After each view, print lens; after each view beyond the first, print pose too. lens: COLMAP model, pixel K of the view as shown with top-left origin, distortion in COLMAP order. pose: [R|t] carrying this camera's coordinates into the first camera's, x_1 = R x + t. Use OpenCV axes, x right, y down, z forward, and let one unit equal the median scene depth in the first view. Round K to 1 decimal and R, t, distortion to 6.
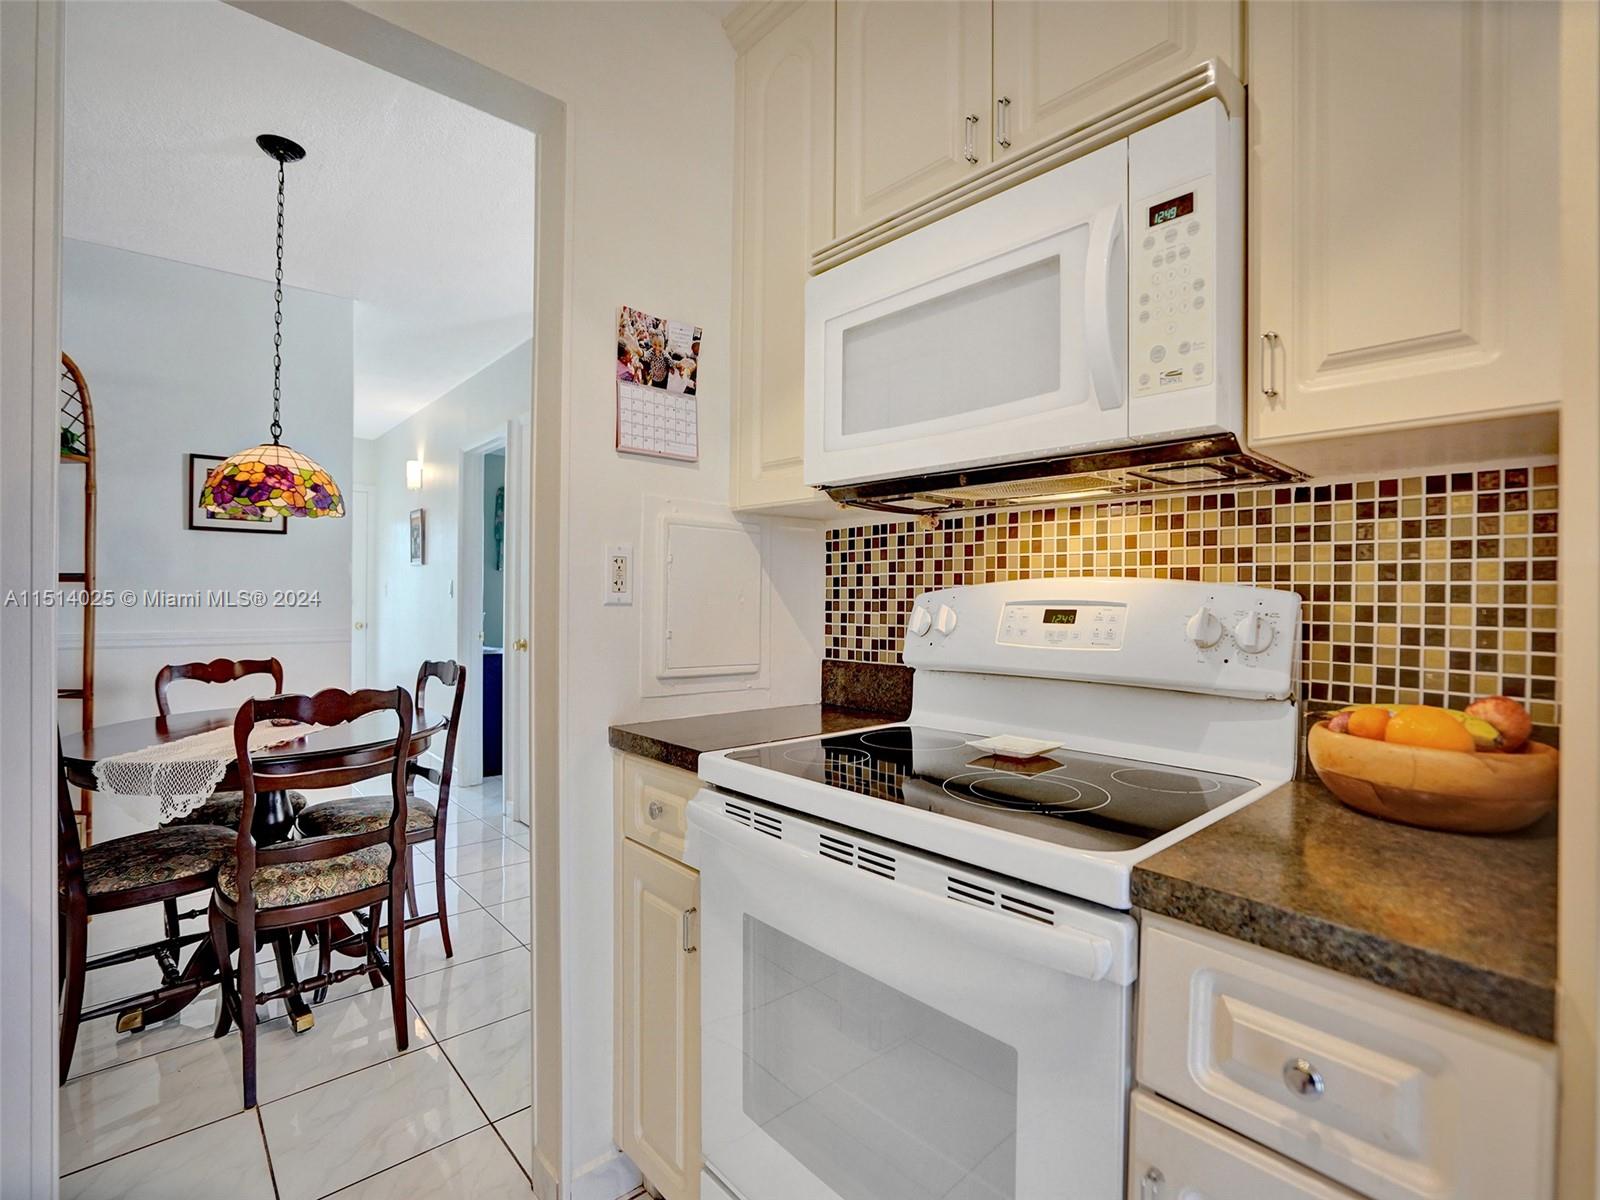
lens RADIAL K [[750.5, 0, 789.2], [0, 750.5, 600.6], [0, 0, 1]] dist [-0.052608, 0.021764]
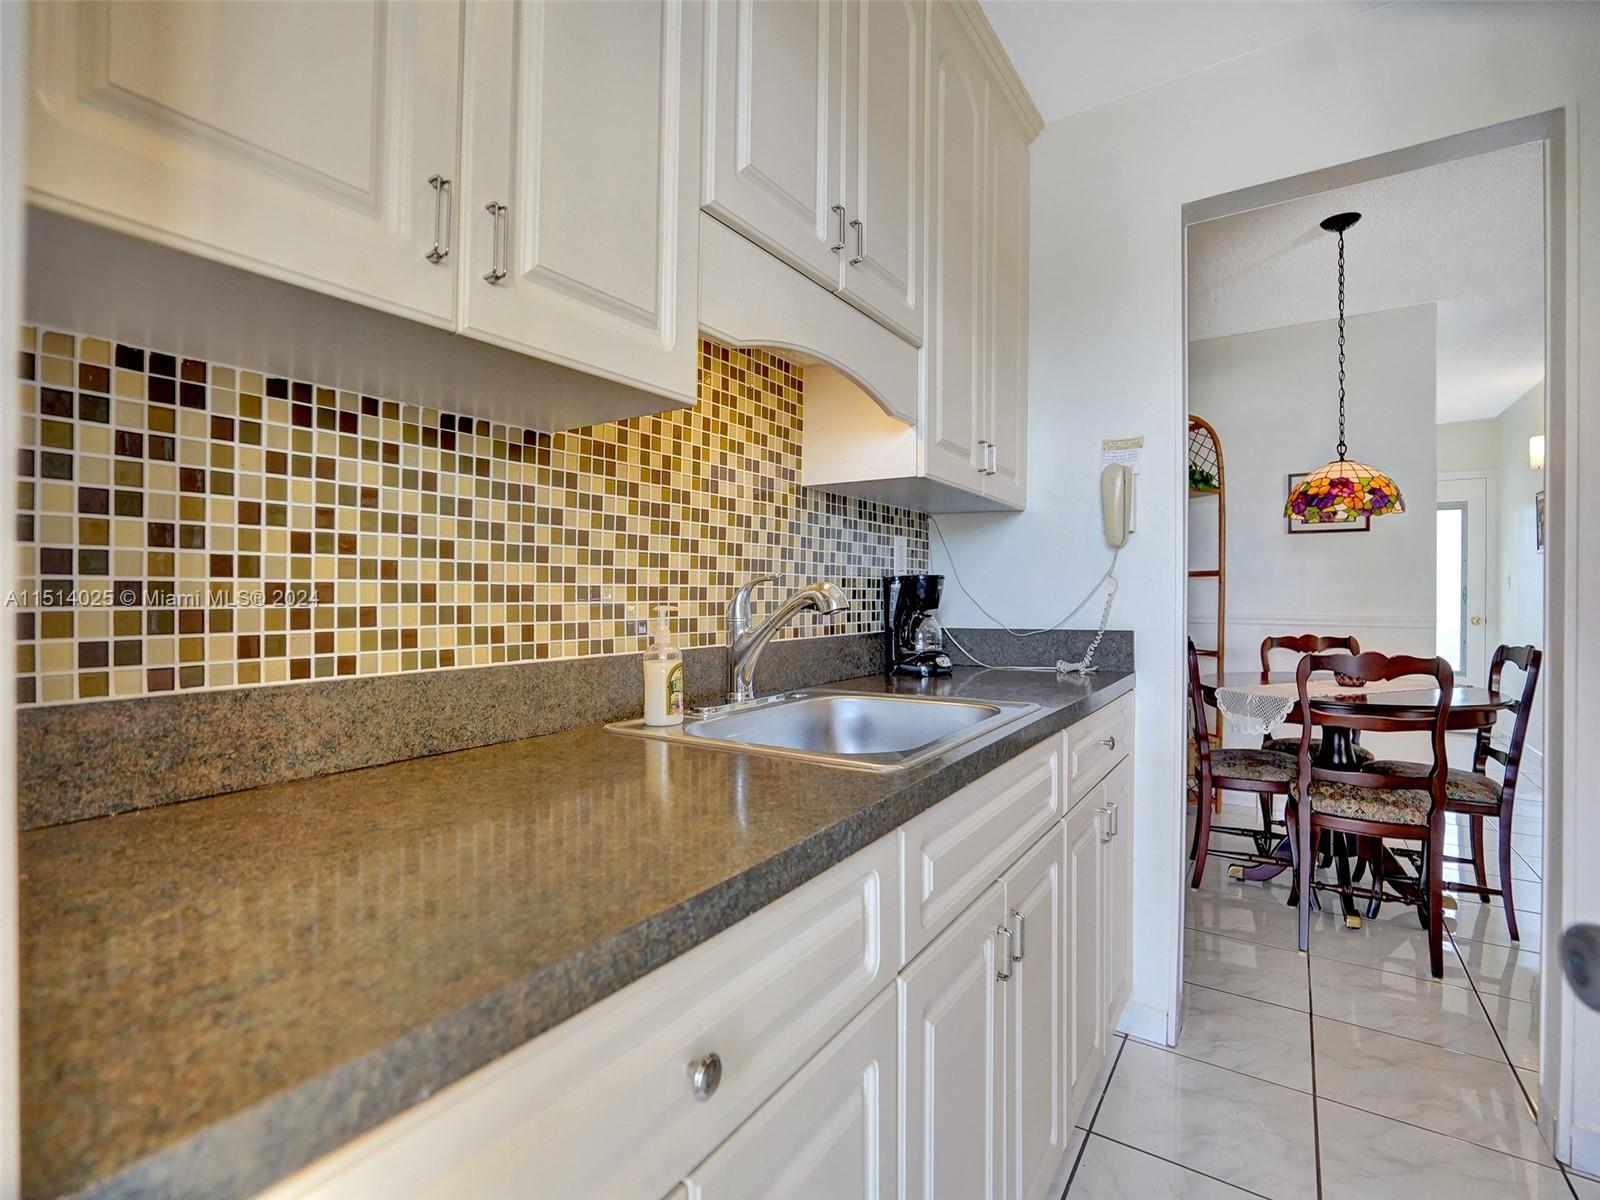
lens RADIAL K [[744.5, 0, 778.3], [0, 744.5, 600.5], [0, 0, 1]] dist [-0.050320, 0.018180]
pose [[0.238982, 0.000920, -0.971023, 0.271288], [-0.002046, 0.999998, 0.000444, 0.027066], [0.971022, 0.001880, 0.238984, -0.225272]]
